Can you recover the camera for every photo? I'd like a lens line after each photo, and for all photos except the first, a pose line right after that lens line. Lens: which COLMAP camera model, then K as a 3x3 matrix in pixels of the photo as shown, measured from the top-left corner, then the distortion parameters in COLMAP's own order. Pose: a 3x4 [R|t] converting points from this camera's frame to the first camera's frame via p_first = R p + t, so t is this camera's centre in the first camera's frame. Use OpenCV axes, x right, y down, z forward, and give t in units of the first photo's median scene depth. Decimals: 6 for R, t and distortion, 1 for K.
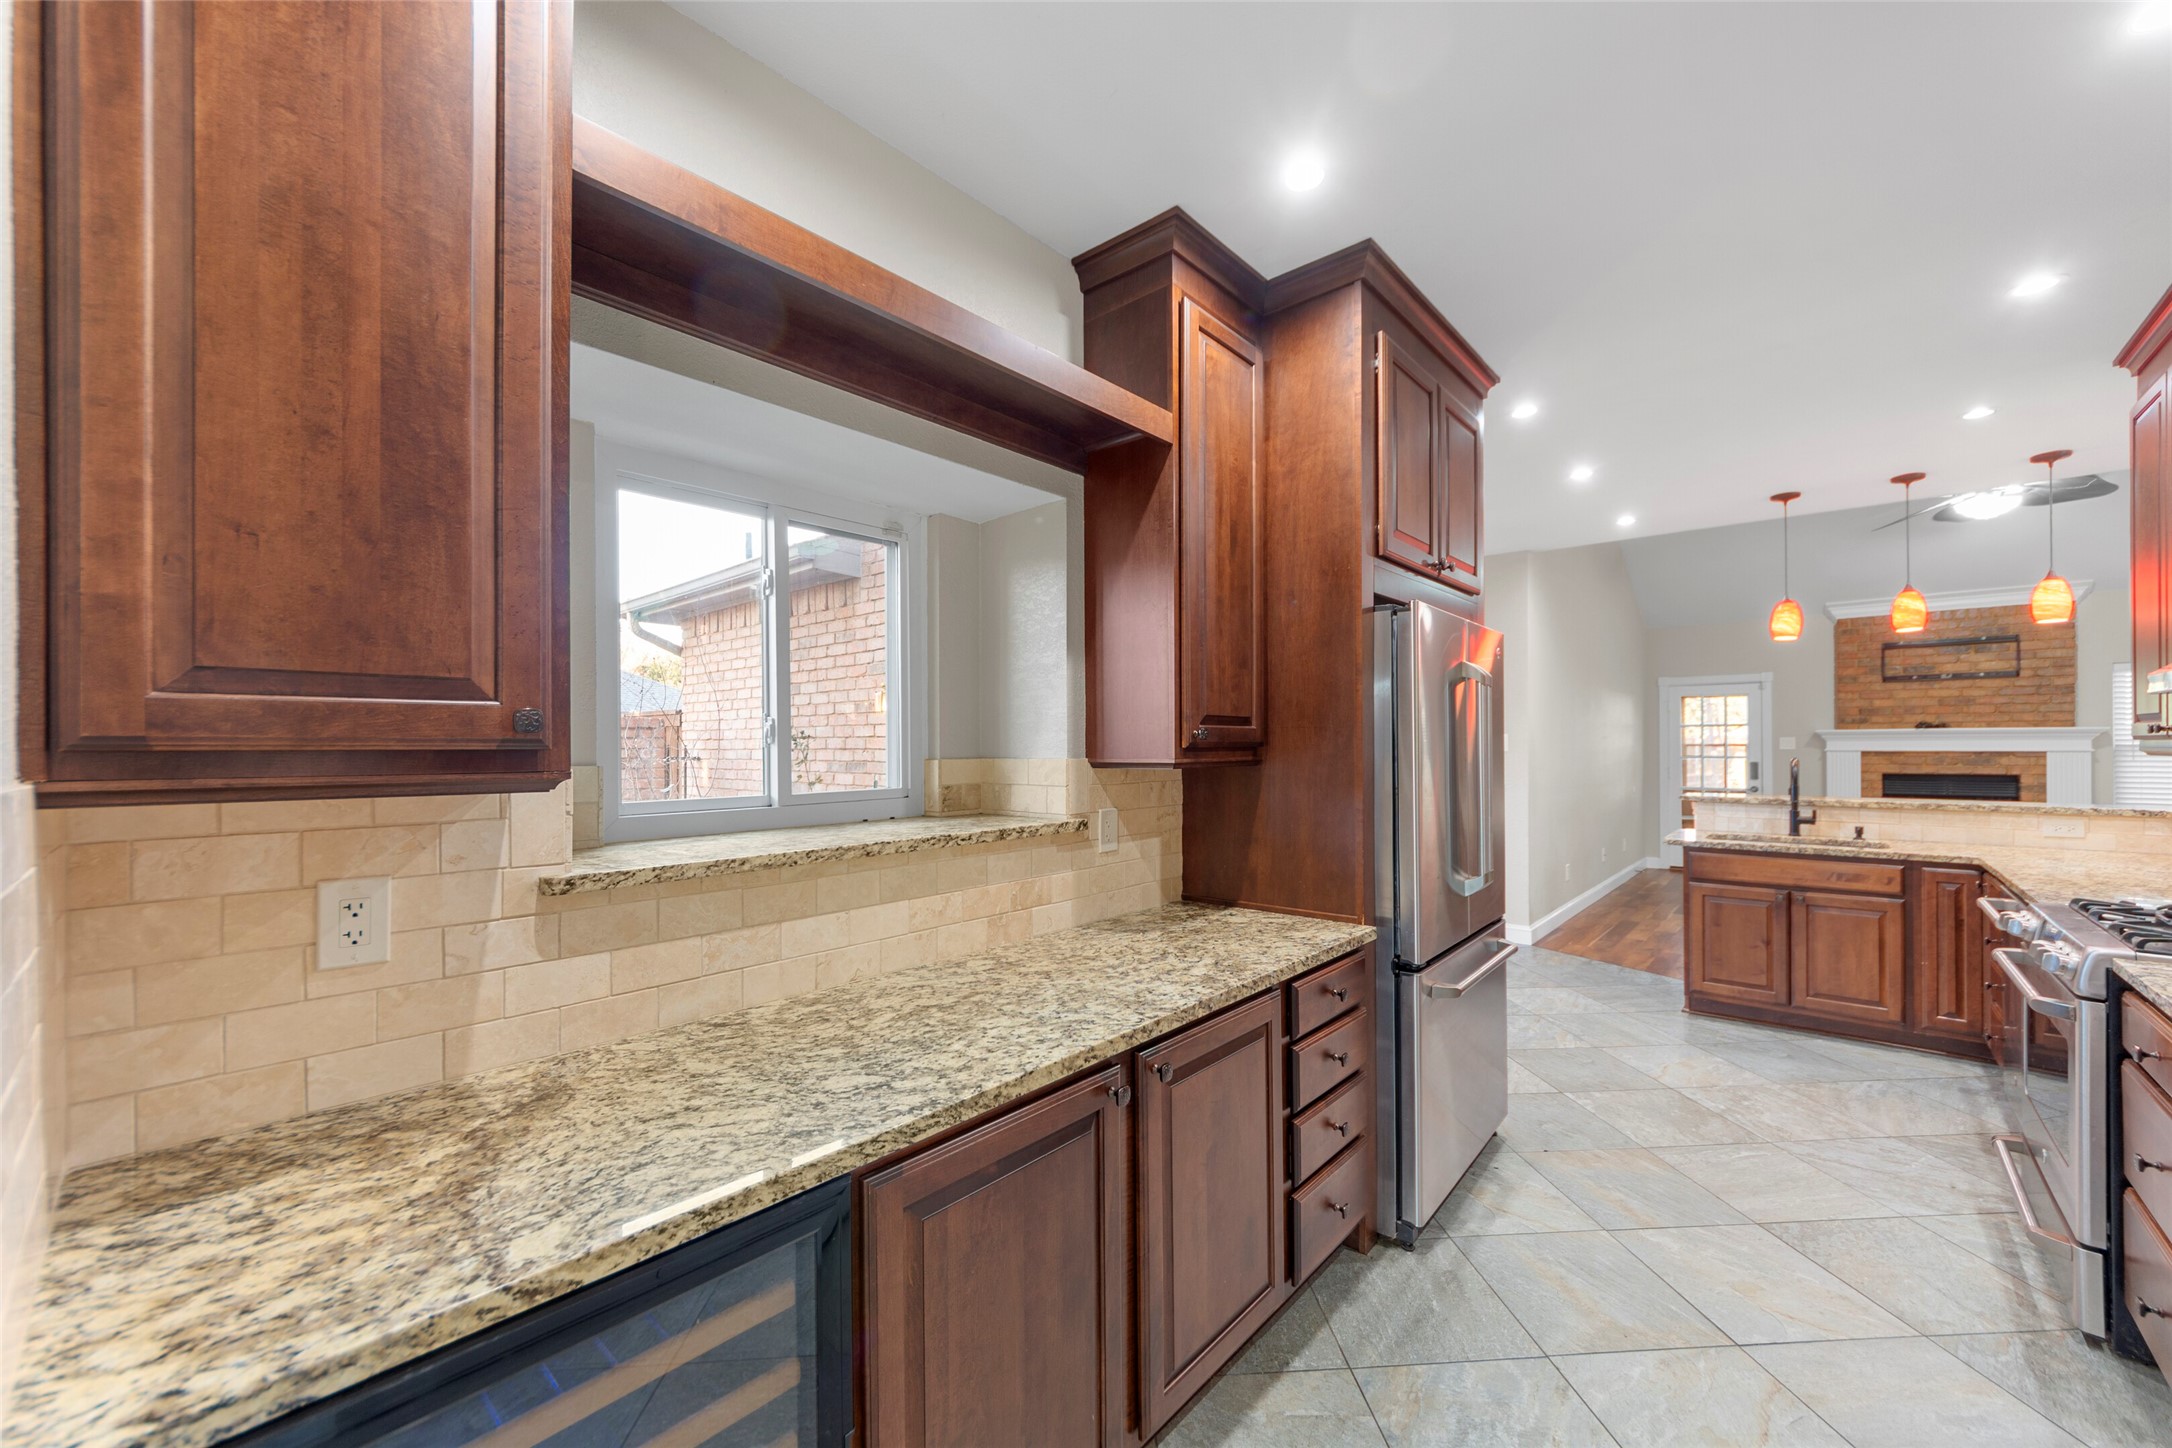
lens RADIAL K [[840.5, 0, 1093.1], [0, 840.5, 745.6], [0, 0, 1]] dist [-0.002228, 0.000278]
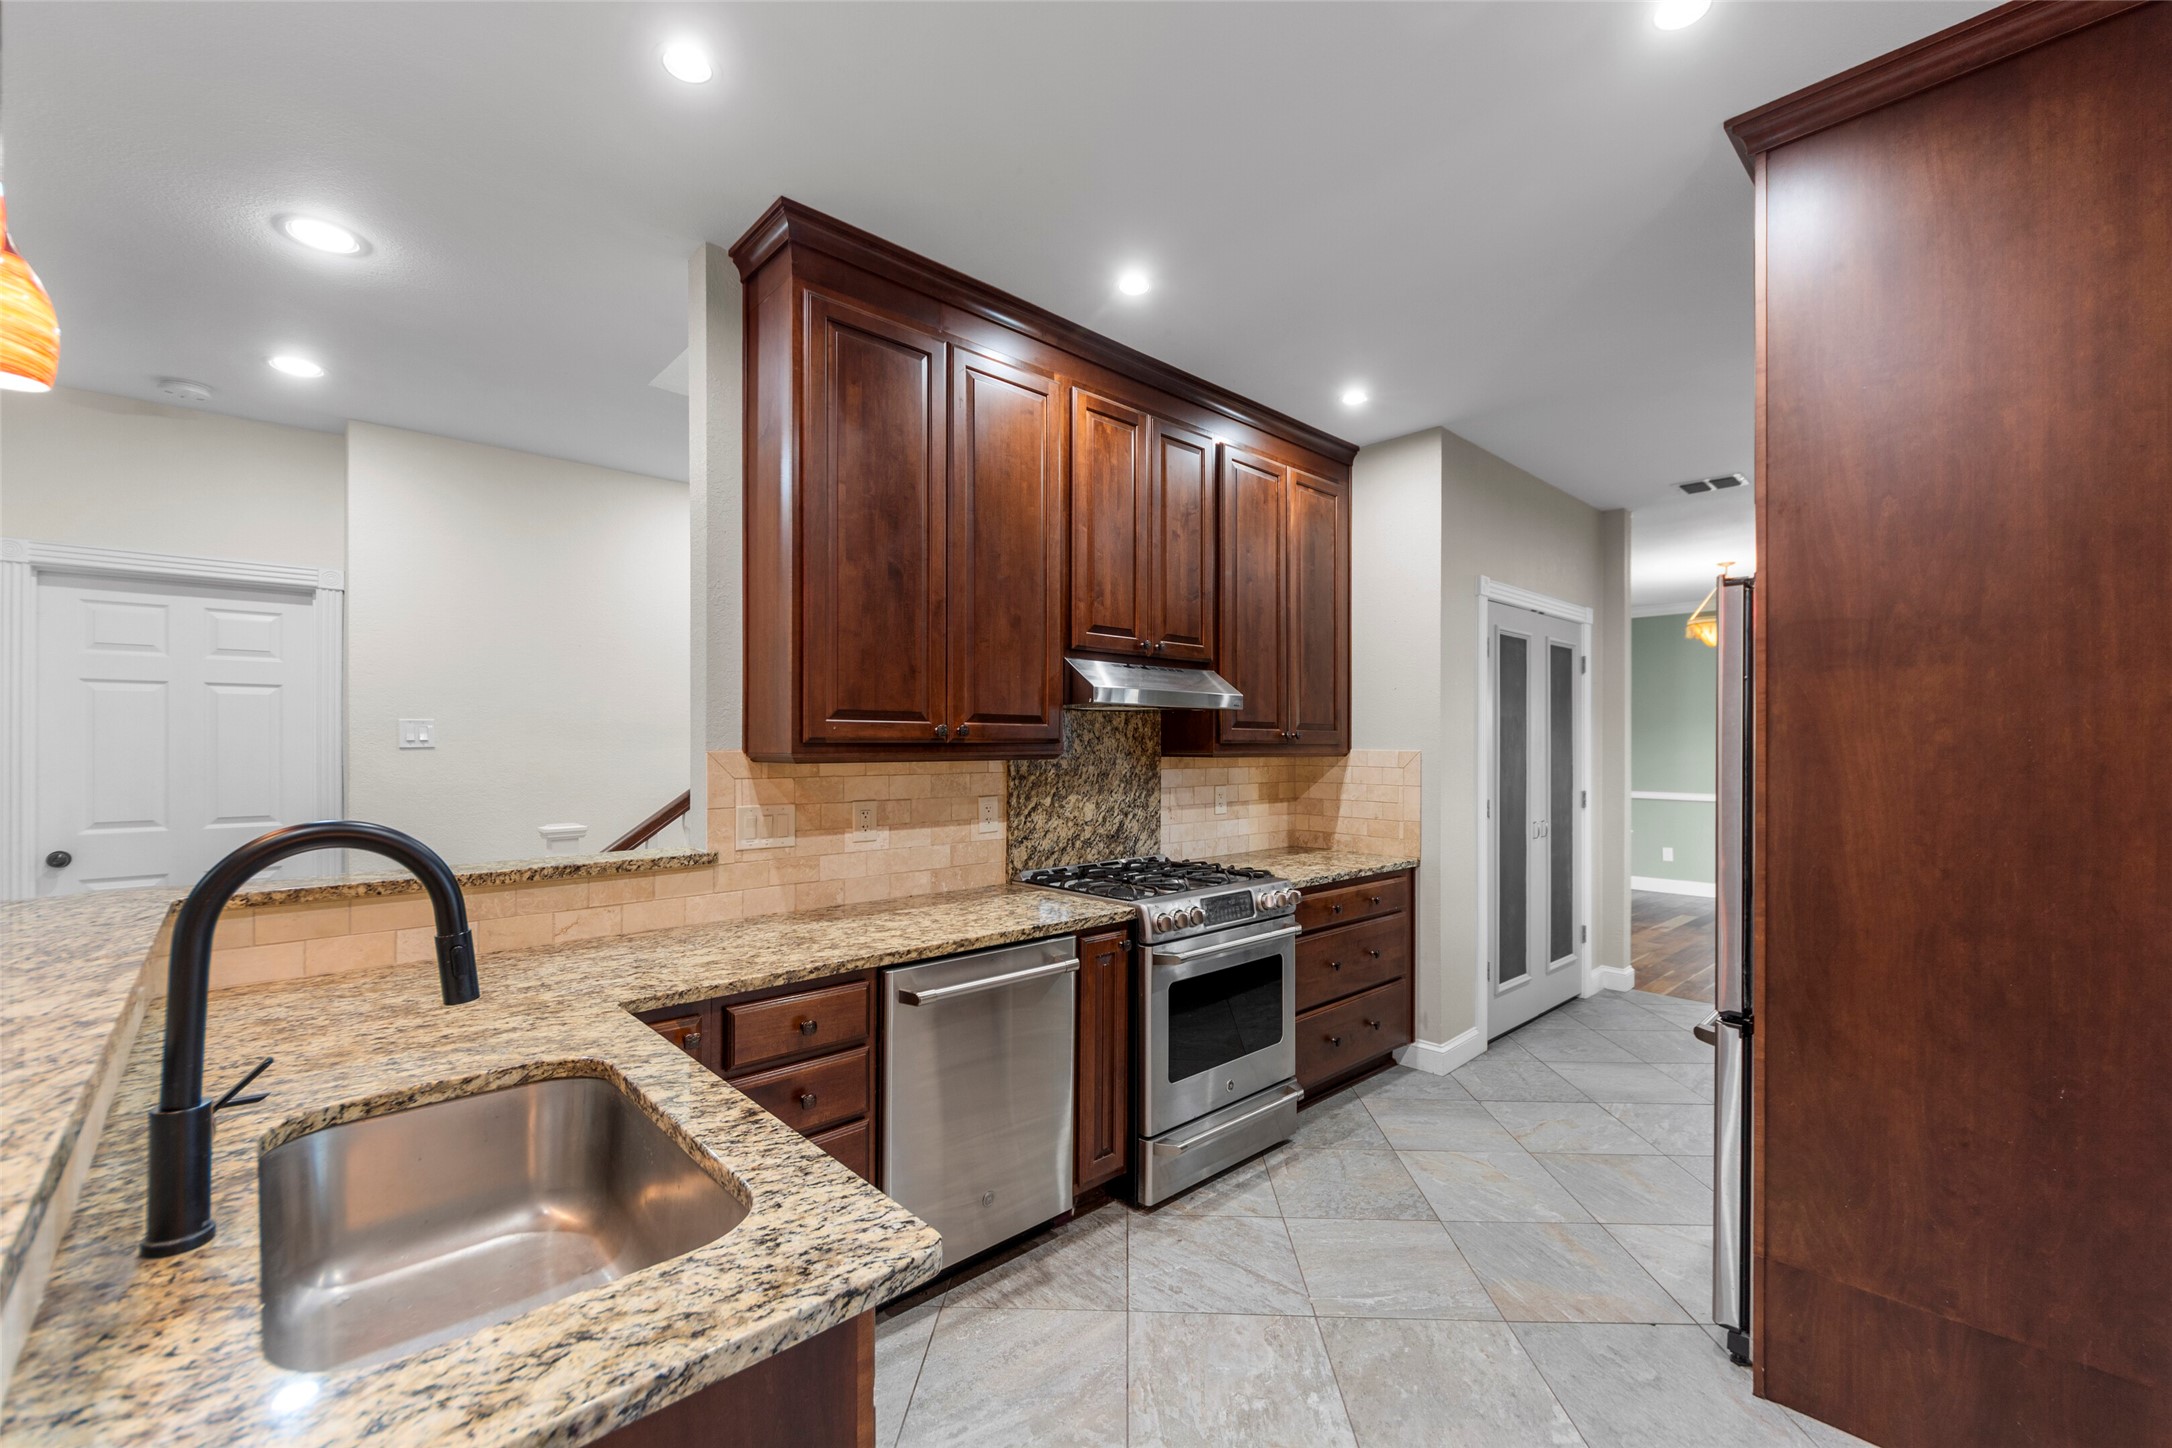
lens RADIAL K [[895.3, 0, 1099.1], [0, 895.3, 743.9], [0, 0, 1]] dist [-0.000610, -0.000033]
pose [[-0.995474, 0.004441, 0.094927, 0.362372], [0.004484, 0.999990, 0.000241, -0.001861], [-0.094925, 0.000665, -0.995484, 0.698029]]
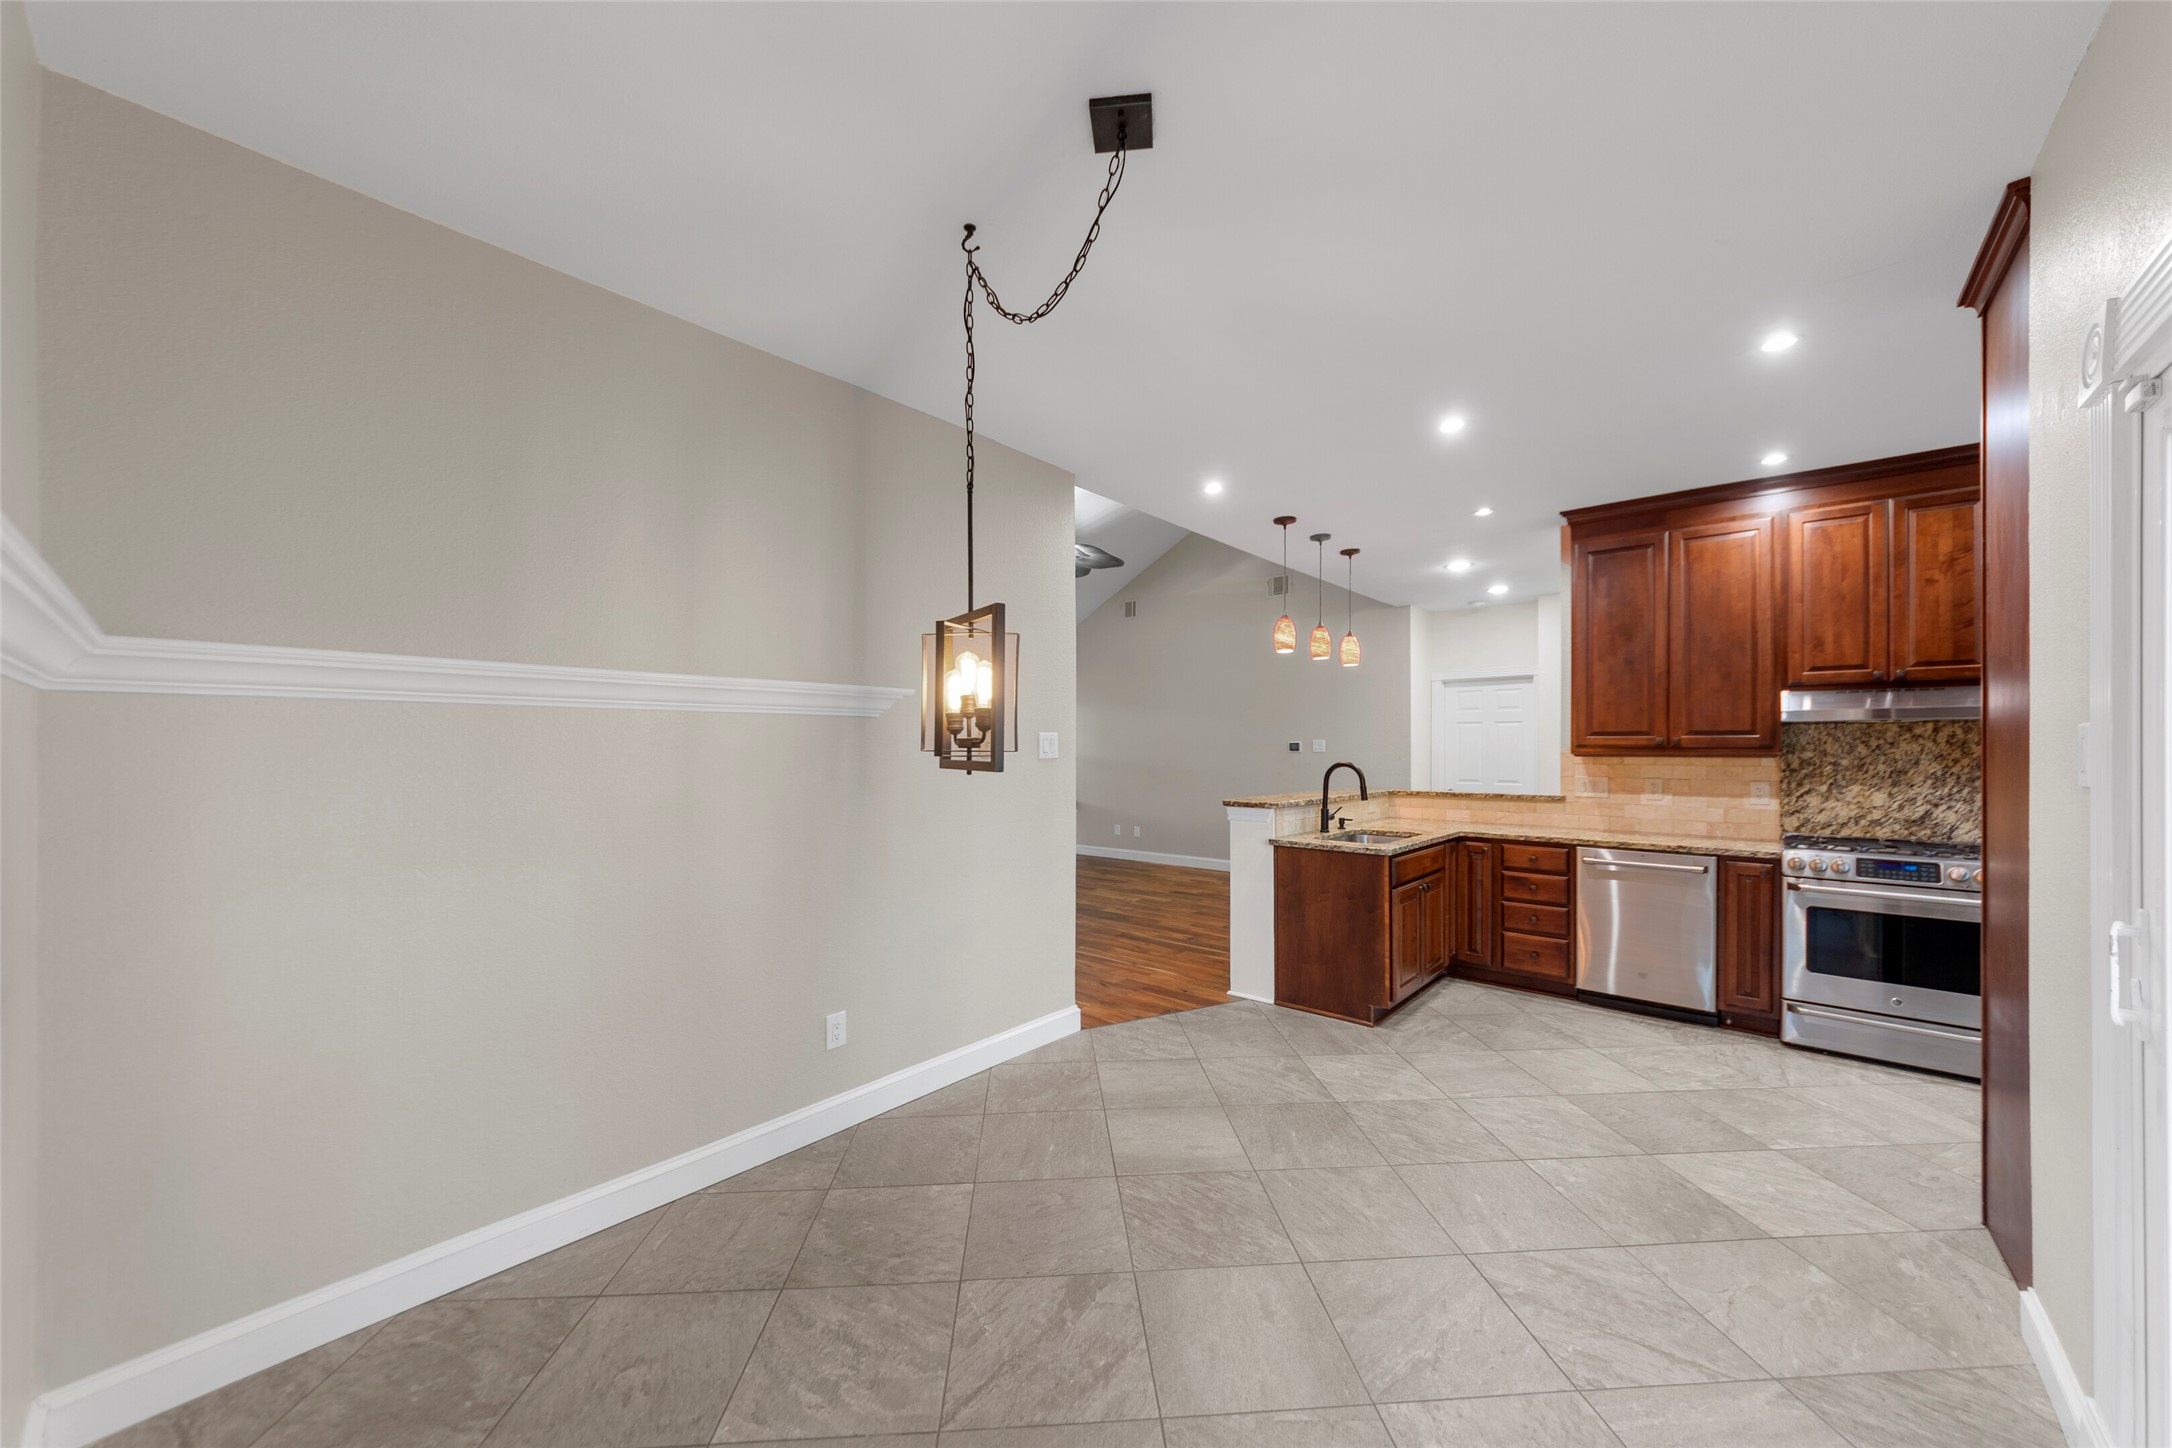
lens RADIAL K [[783.5, 0, 1082.5], [0, 783.5, 740.3], [0, 0, 1]] dist [-0.009085, 0.000102]
pose [[0.004369, 0.014270, 0.999889, -0.114955], [-0.002617, 0.999895, -0.014259, 0.001799], [-0.999987, -0.002554, 0.004406, 0.779031]]
